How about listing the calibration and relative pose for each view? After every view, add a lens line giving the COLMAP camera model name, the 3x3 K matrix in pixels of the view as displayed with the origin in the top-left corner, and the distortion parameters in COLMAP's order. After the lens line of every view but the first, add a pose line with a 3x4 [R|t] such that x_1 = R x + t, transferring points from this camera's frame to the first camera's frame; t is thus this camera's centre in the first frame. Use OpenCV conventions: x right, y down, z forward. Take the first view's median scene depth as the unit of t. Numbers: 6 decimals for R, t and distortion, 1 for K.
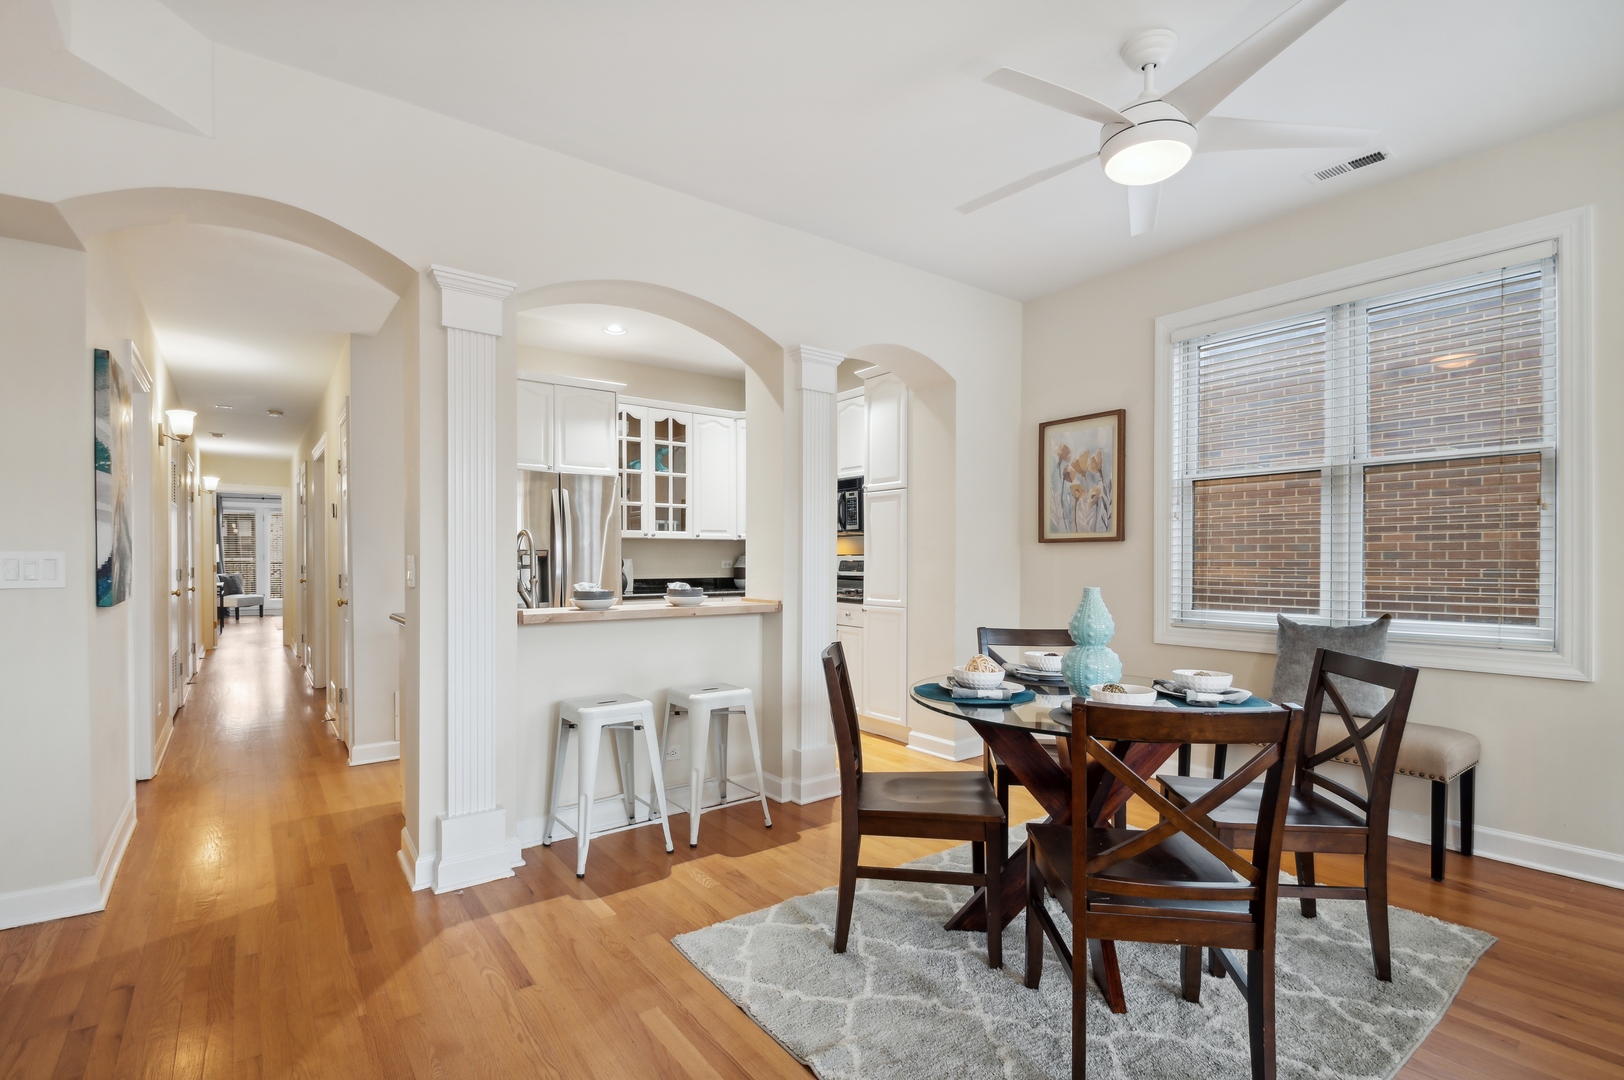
lens RADIAL K [[737.9, 0, 806.2], [0, 737.9, 569.1], [0, 0, 1]] dist [-0.003685, -0.000624]
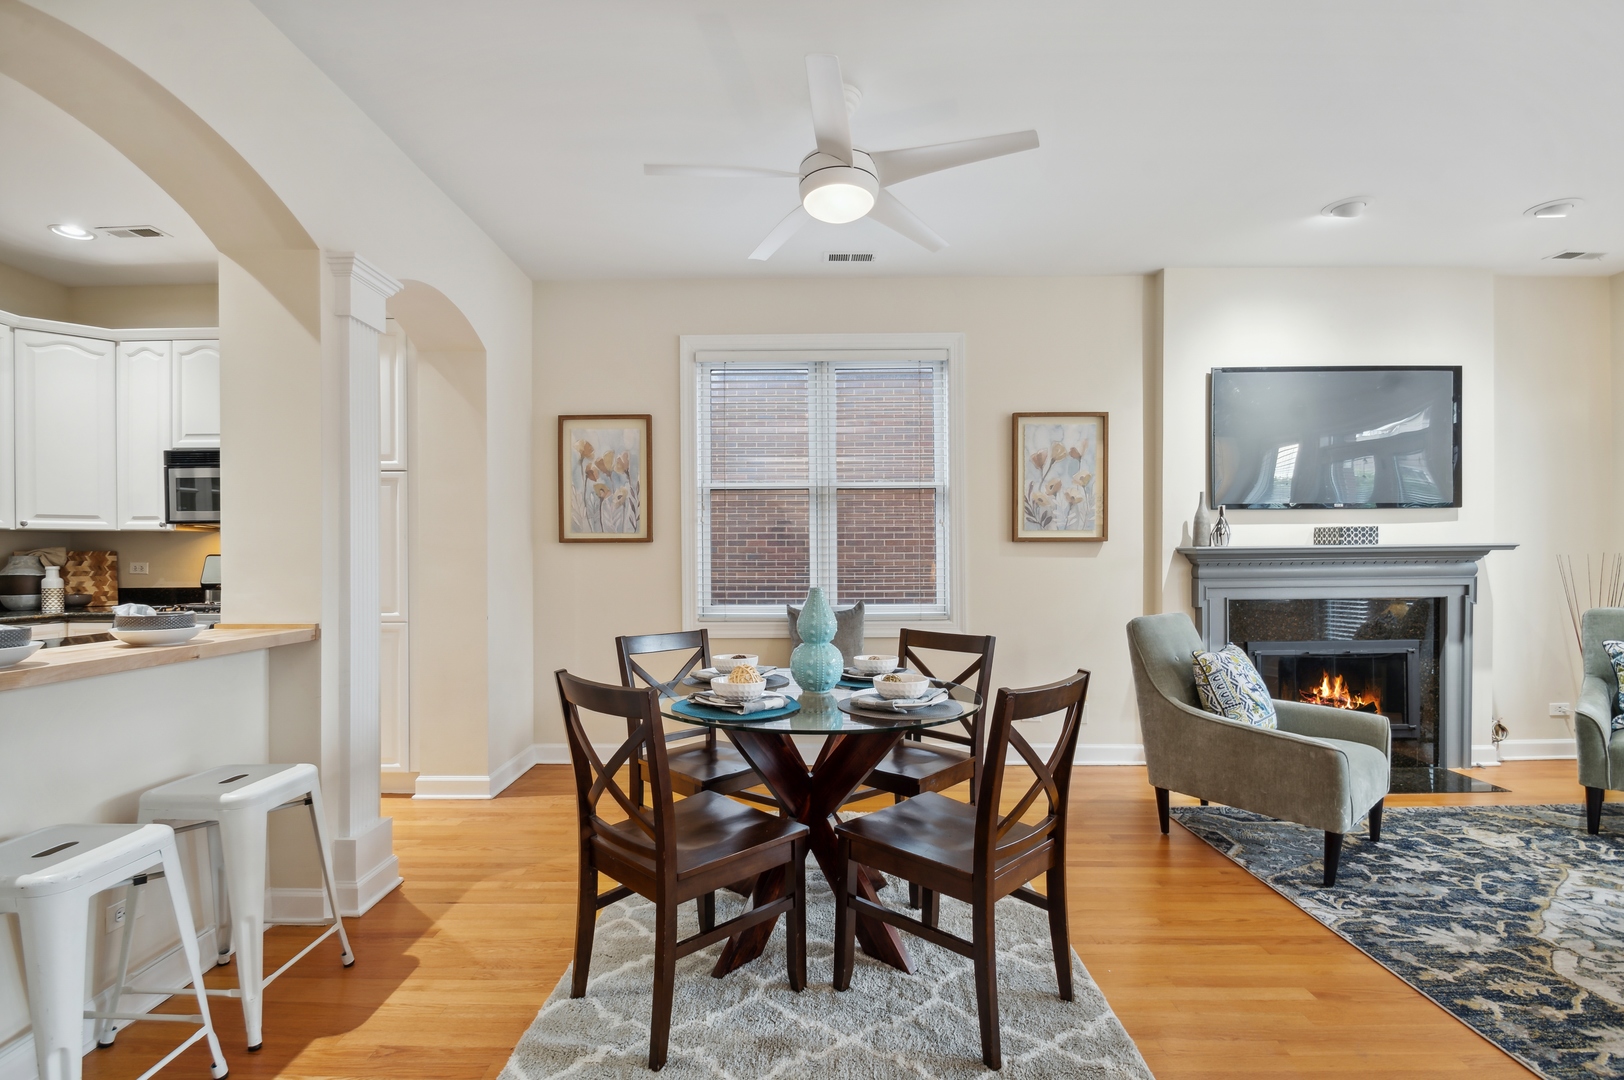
lens RADIAL K [[721.4, 0, 803.8], [0, 721.4, 565.6], [0, 0, 1]] dist [0.002558, -0.013261]
pose [[0.610325, -0.009776, 0.792090, -0.227679], [0.012853, 0.999914, 0.002437, -0.005080], [-0.792046, 0.008693, 0.610399, 0.202530]]
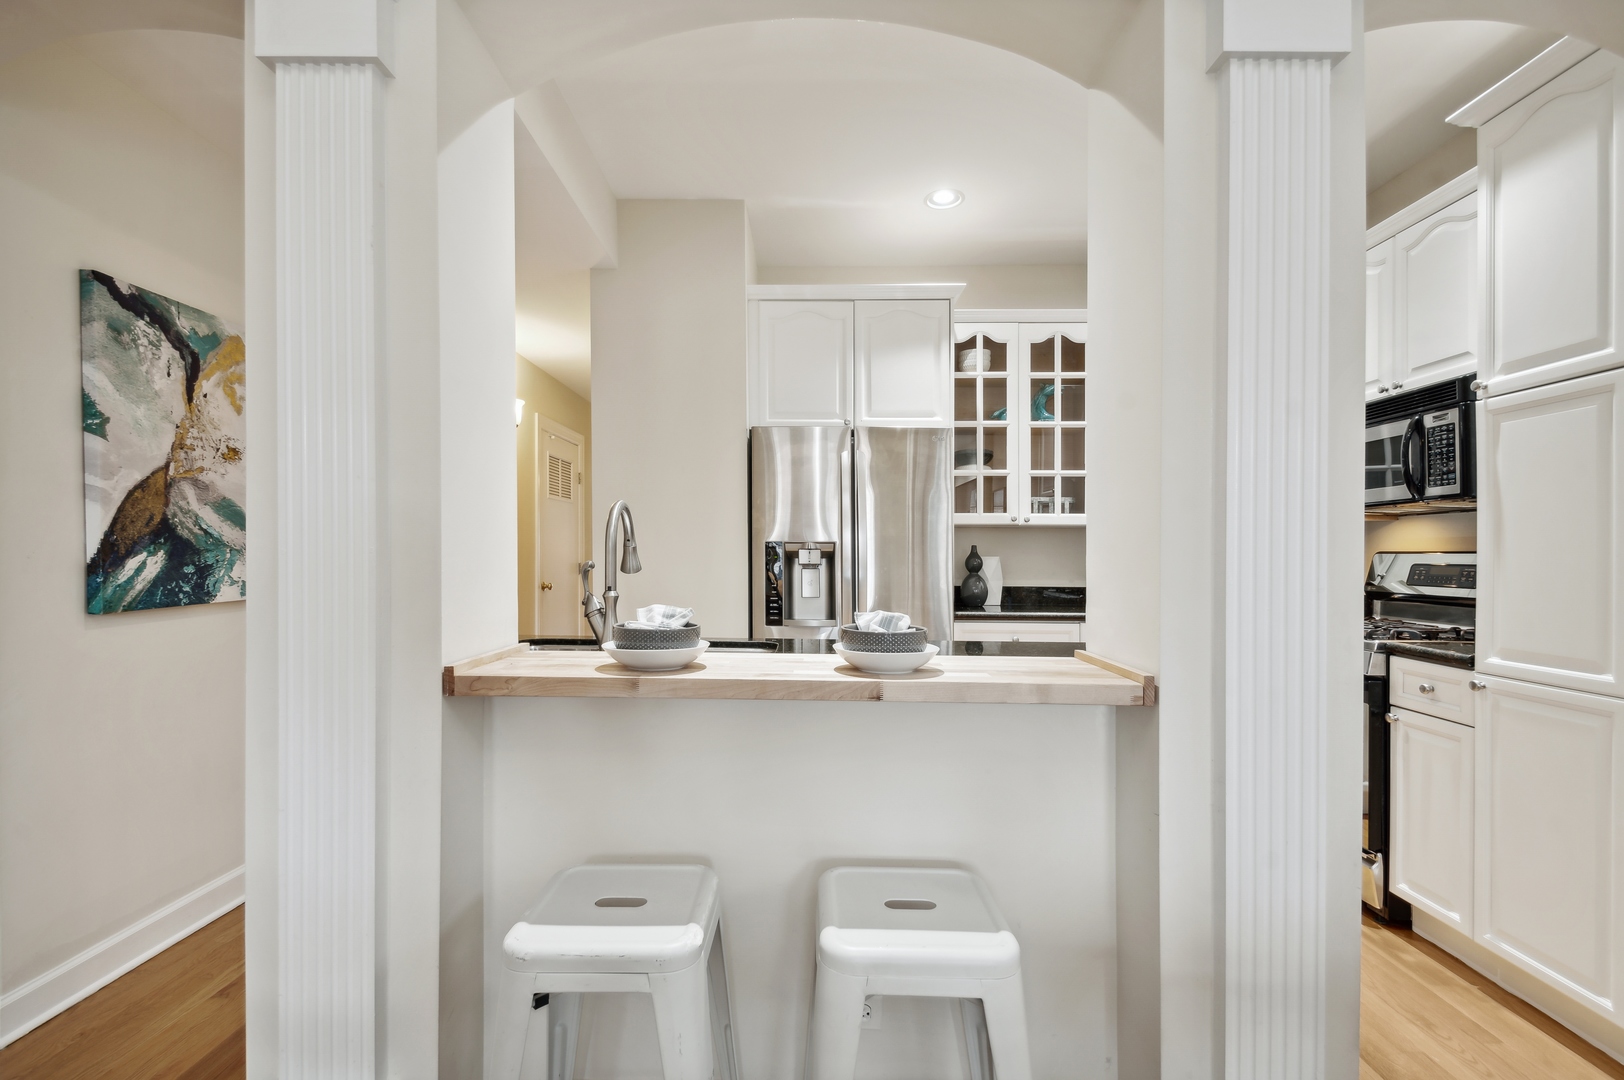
lens RADIAL K [[714.6, 0, 796.8], [0, 714.6, 551.6], [0, 0, 1]] dist [0.023884, -0.015403]
pose [[0.778758, 0.003544, -0.627315, 0.039120], [-0.016748, 0.999745, -0.015142, -0.007233], [0.627101, 0.022298, 0.778619, 0.501934]]
